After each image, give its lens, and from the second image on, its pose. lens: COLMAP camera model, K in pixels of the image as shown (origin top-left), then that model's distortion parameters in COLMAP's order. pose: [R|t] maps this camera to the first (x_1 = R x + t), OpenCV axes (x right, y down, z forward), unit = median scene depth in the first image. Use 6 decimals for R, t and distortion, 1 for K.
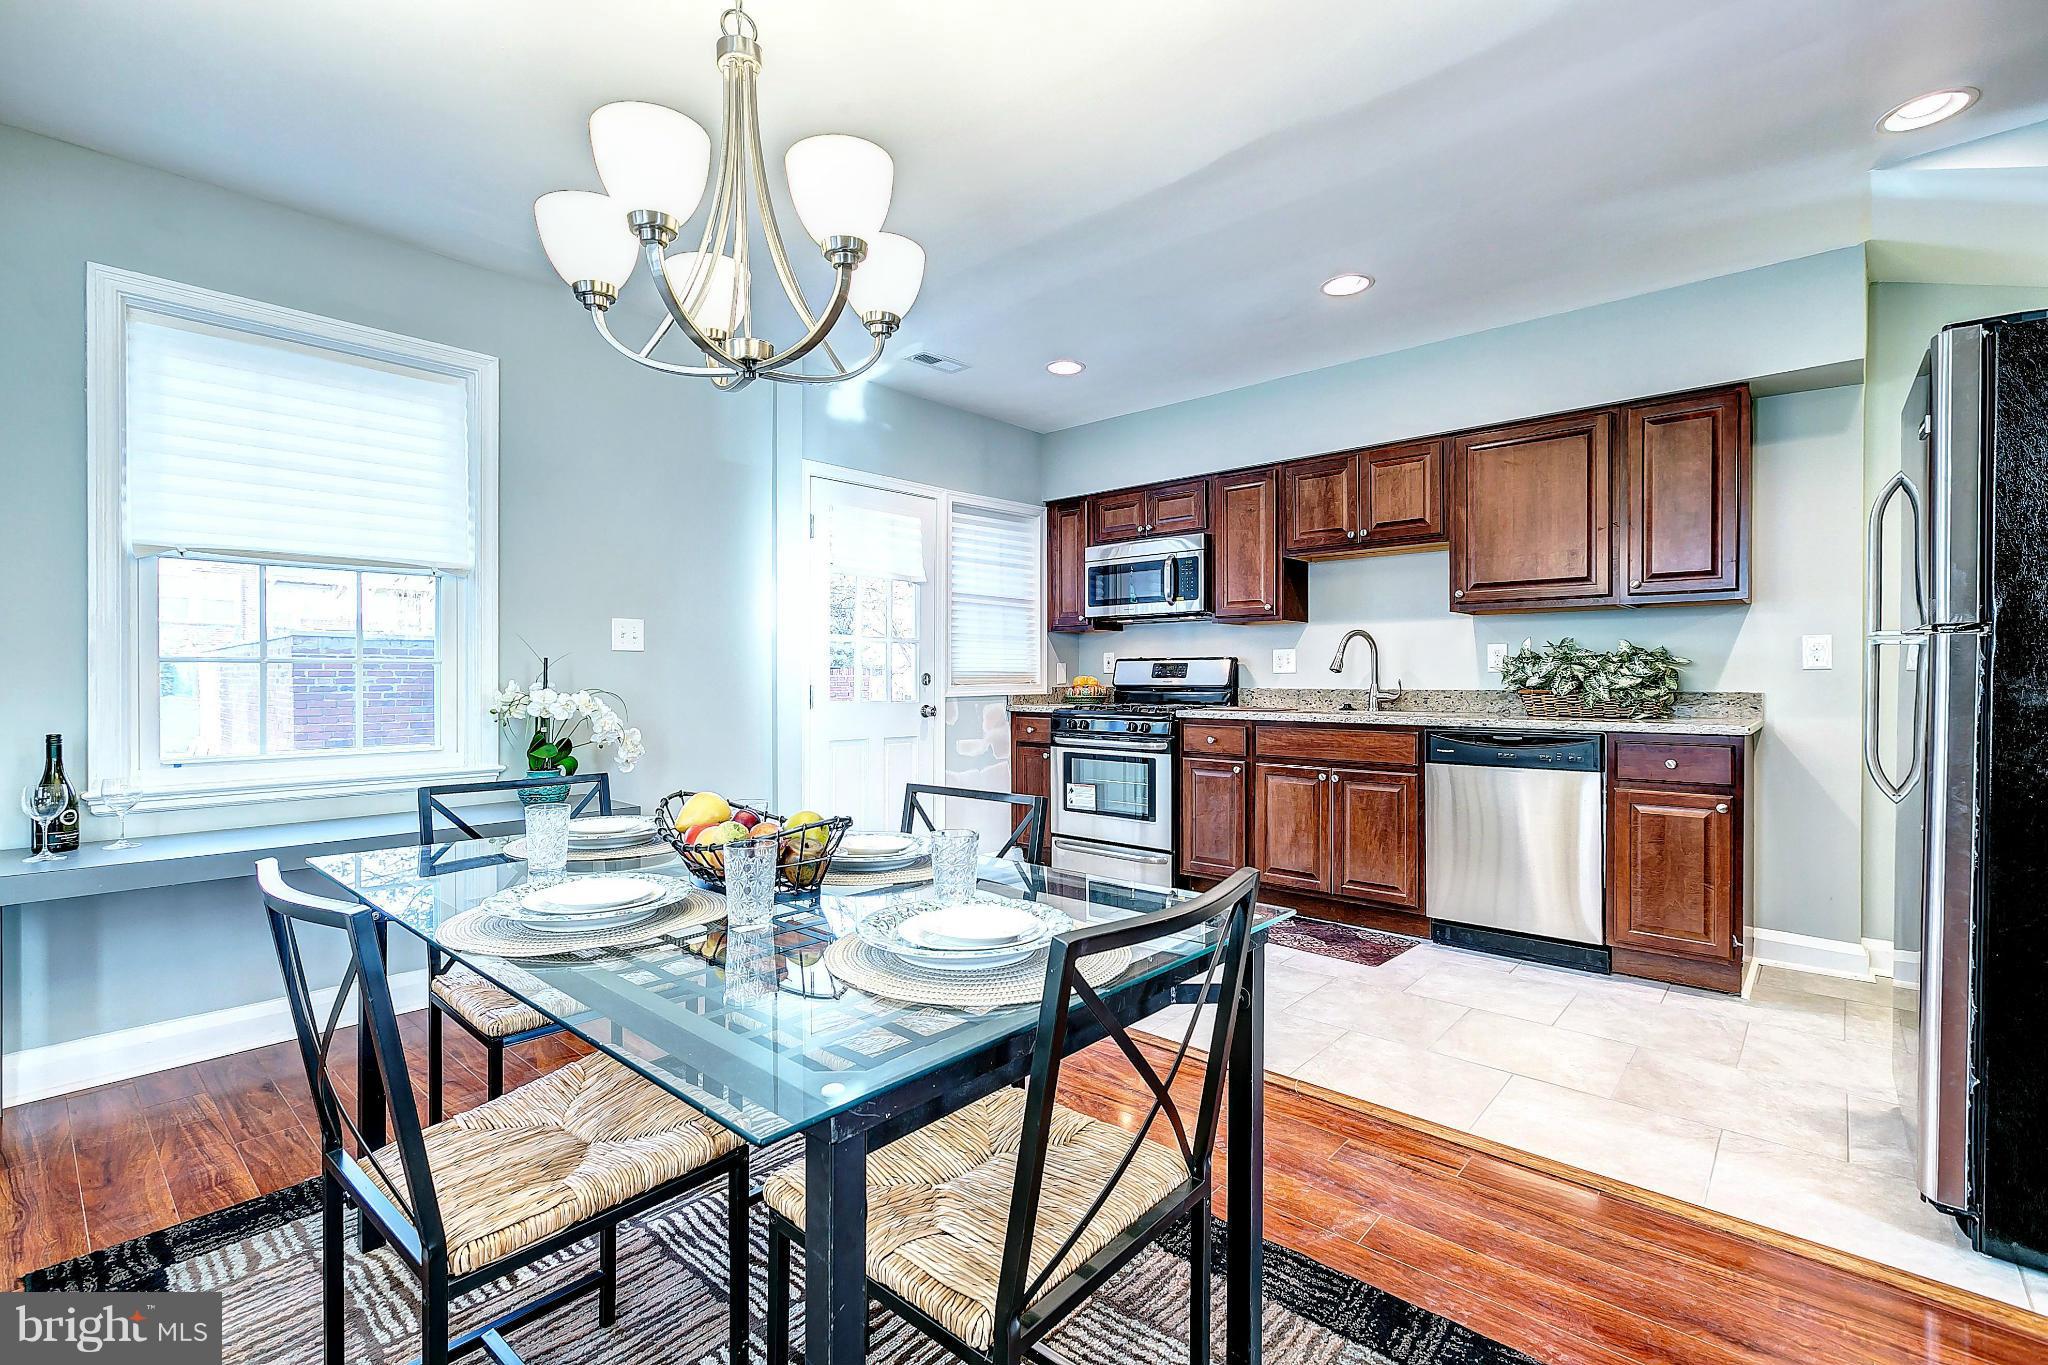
lens RADIAL K [[913.4, 0, 1014.3], [0, 913.4, 678.2], [0, 0, 1]] dist [0.003484, -0.001437]
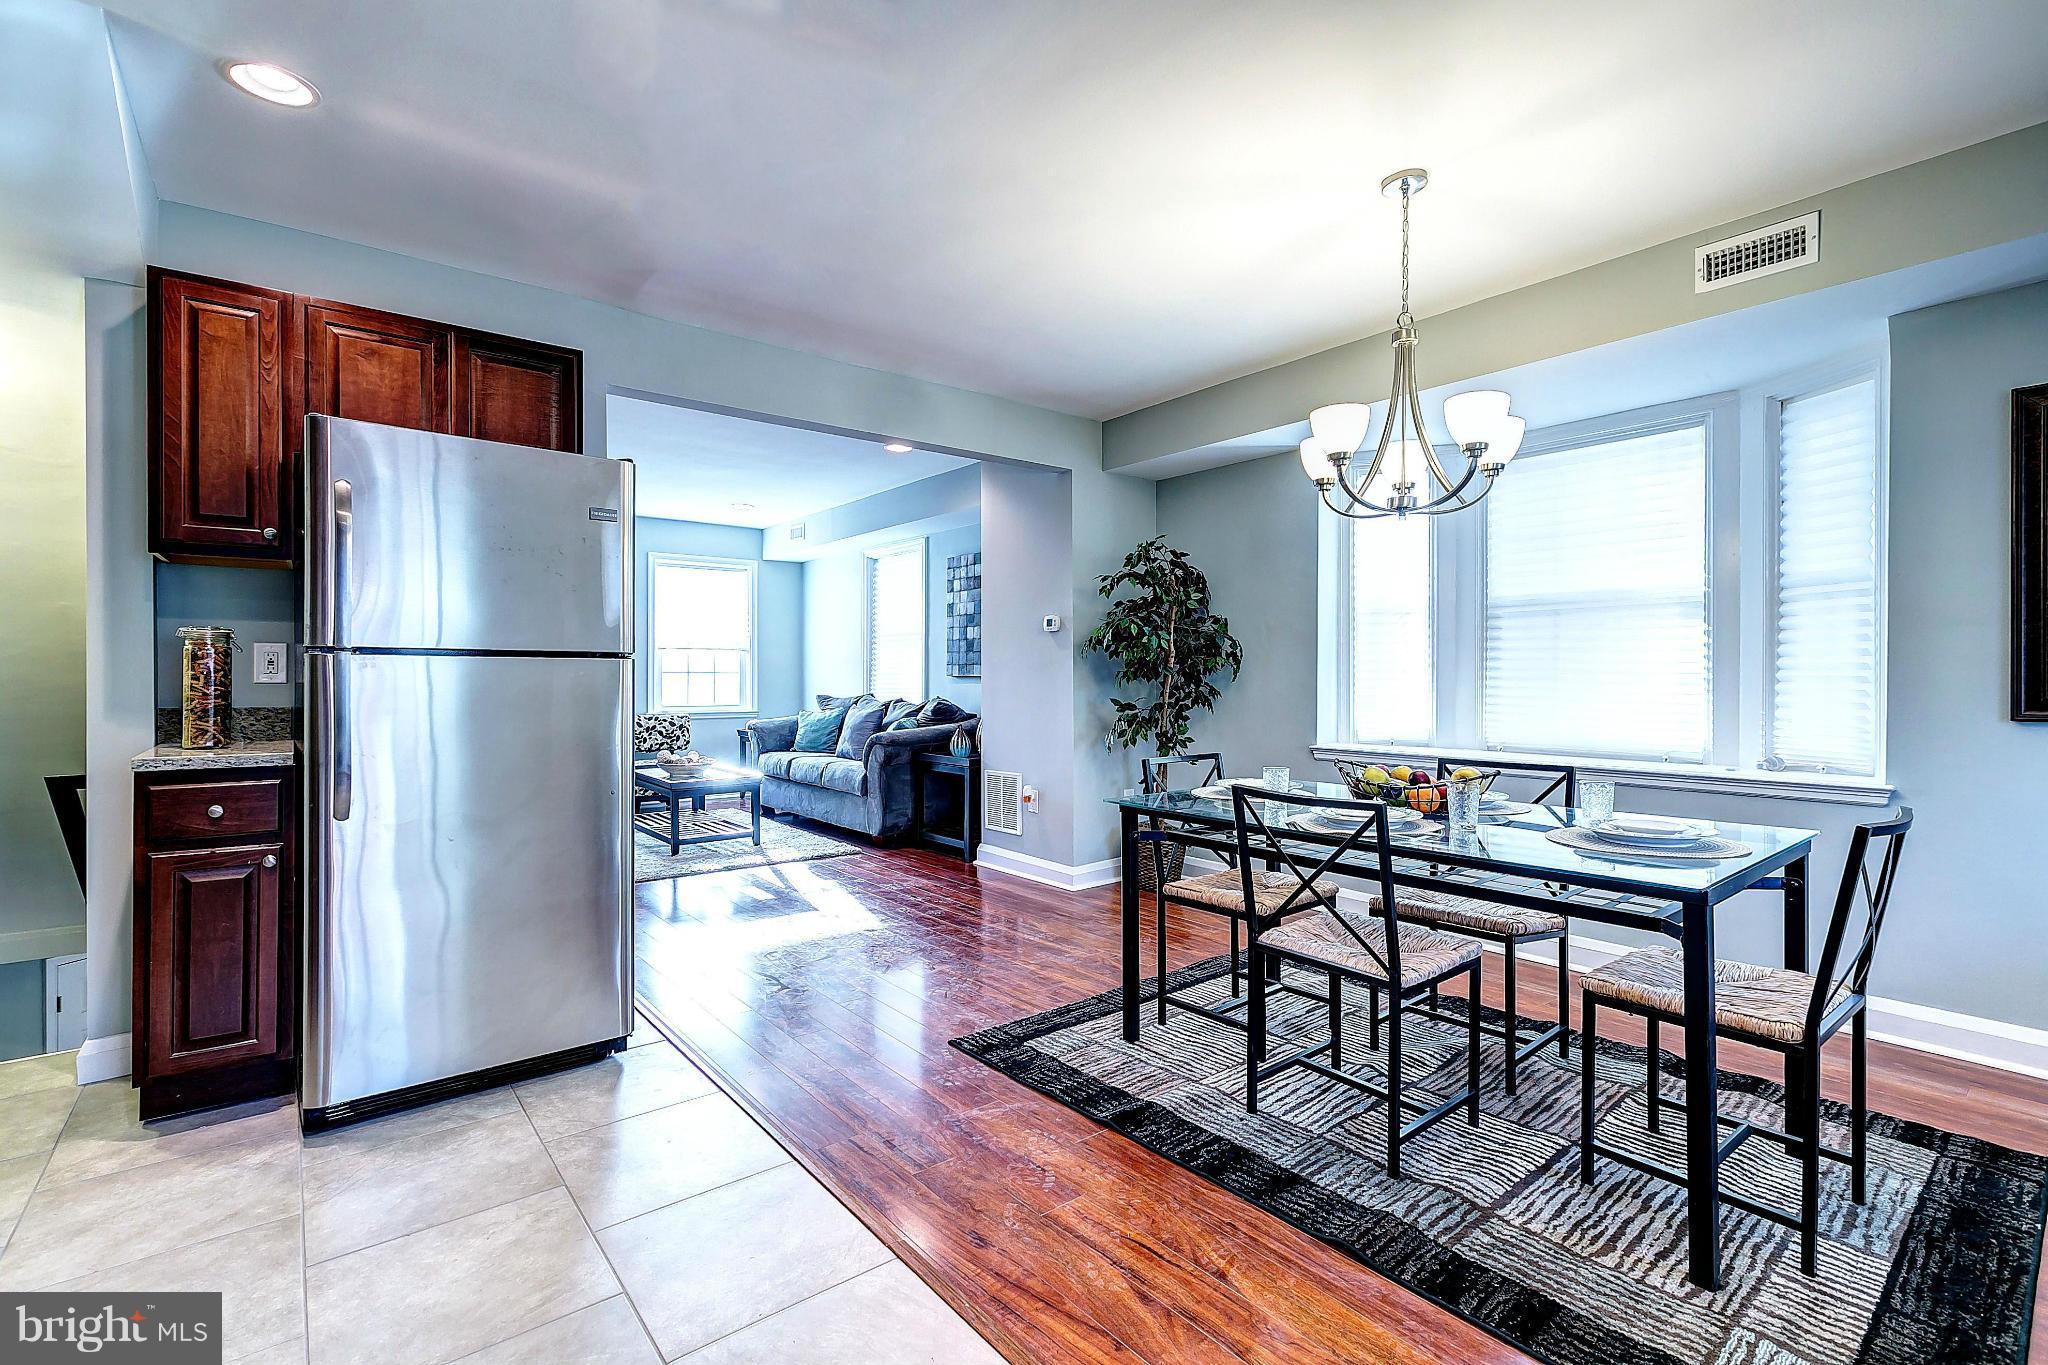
lens RADIAL K [[913.4, 0, 1014.2], [0, 913.4, 681.0], [0, 0, 1]] dist [0.003484, -0.001437]
pose [[-0.986598, -0.000232, 0.163167, 0.060028], [0.001496, 0.999944, 0.010467, -0.012470], [-0.163161, 0.010570, -0.986543, 1.092667]]
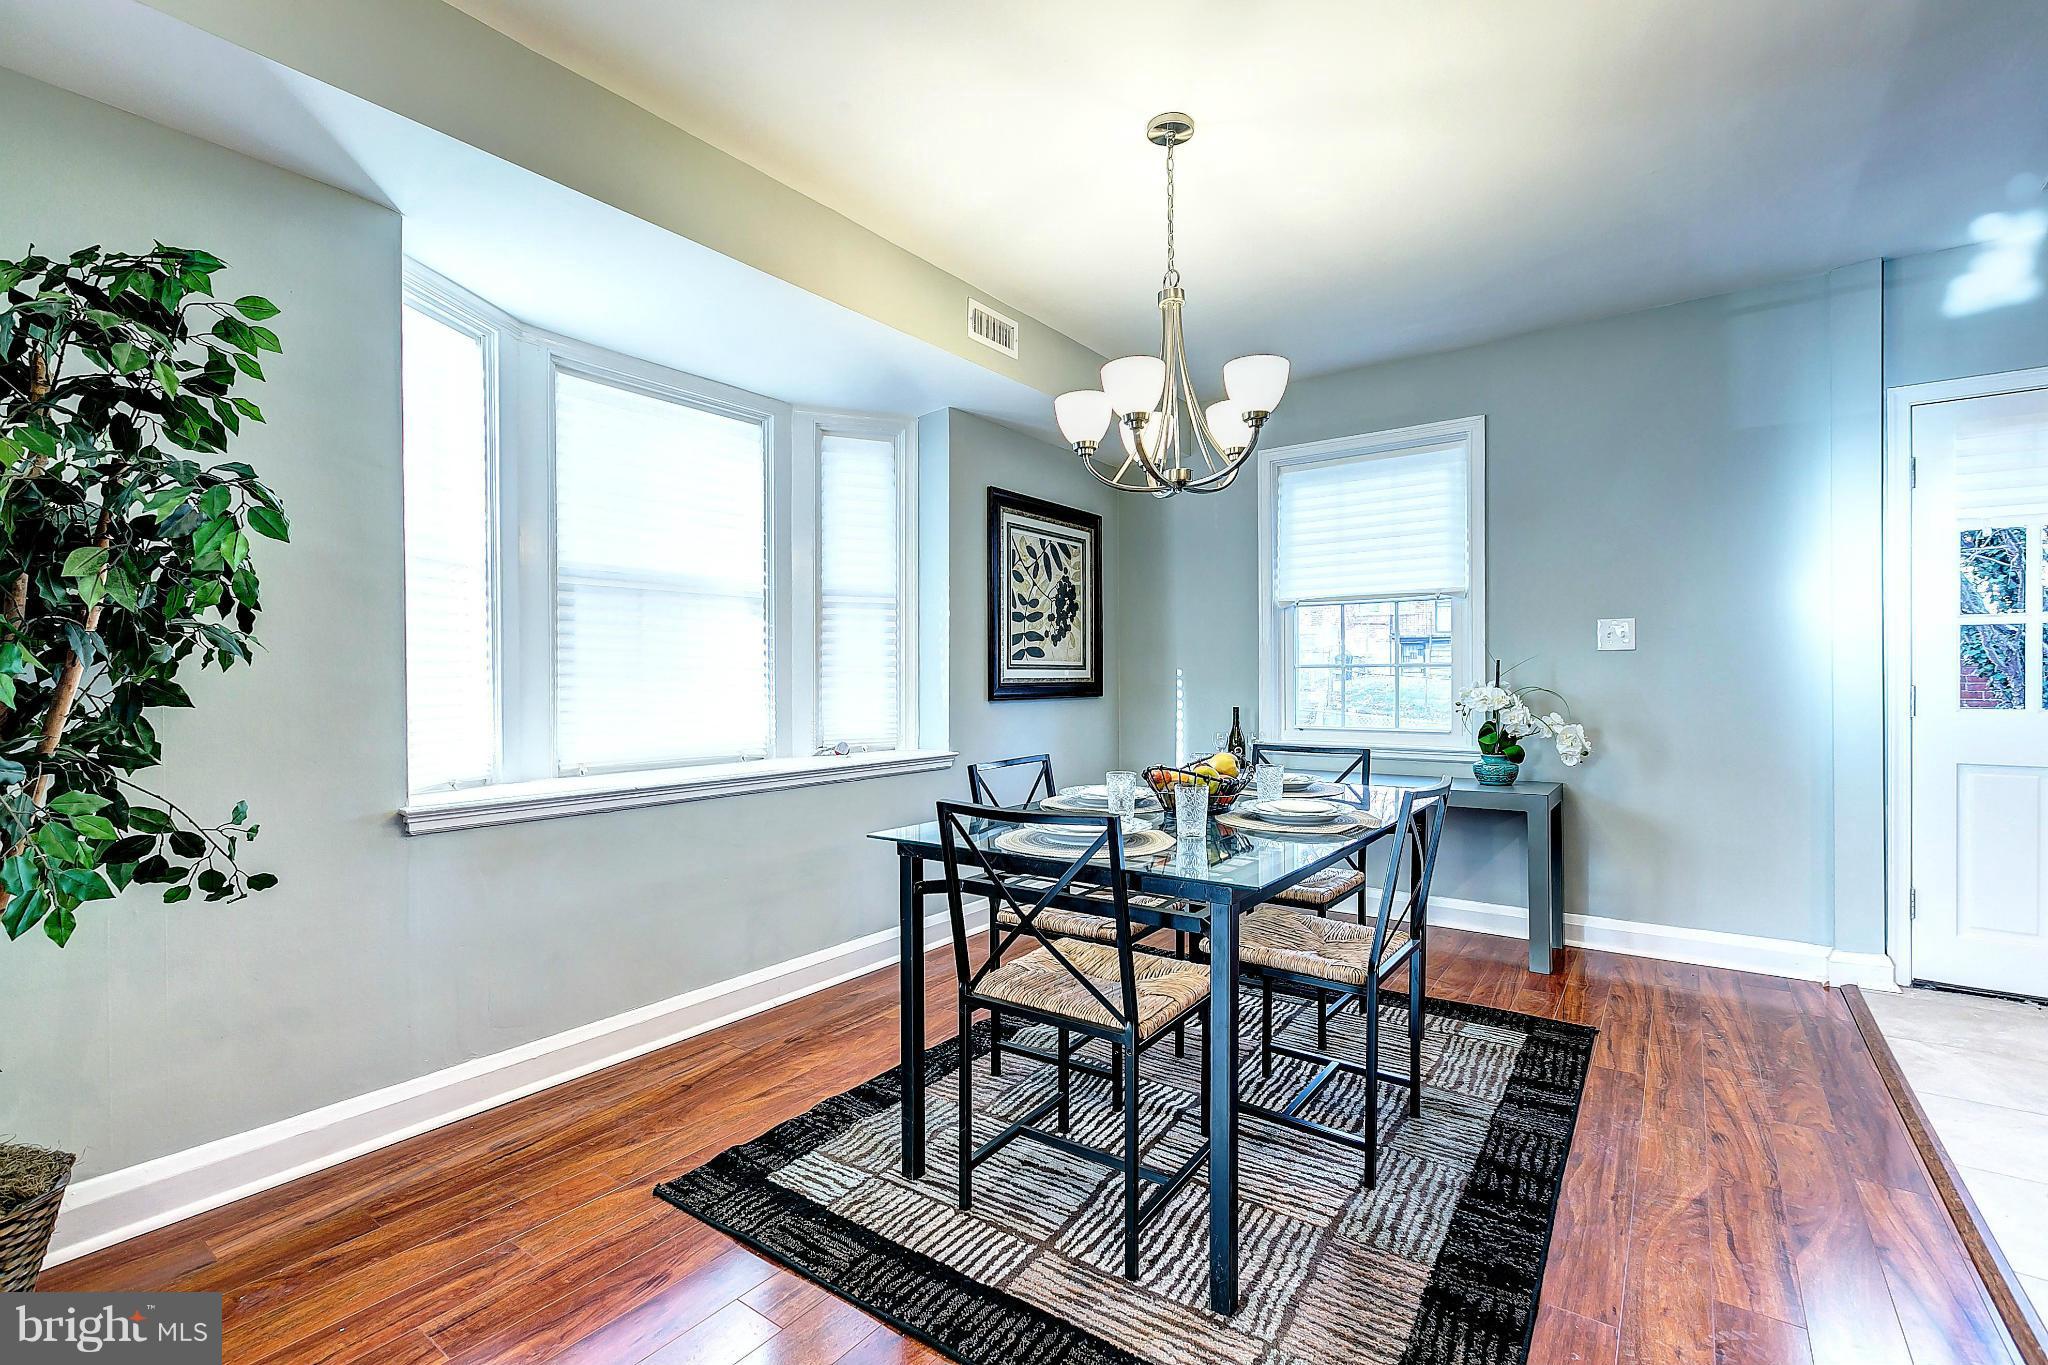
lens RADIAL K [[913.4, 0, 1018.4], [0, 913.4, 678.3], [0, 0, 1]] dist [0.003484, -0.001437]
pose [[0.101311, -0.000139, -0.994855, 0.491801], [0.001591, 0.999999, 0.000022, 0.000426], [0.994854, -0.001585, 0.101311, 0.214619]]
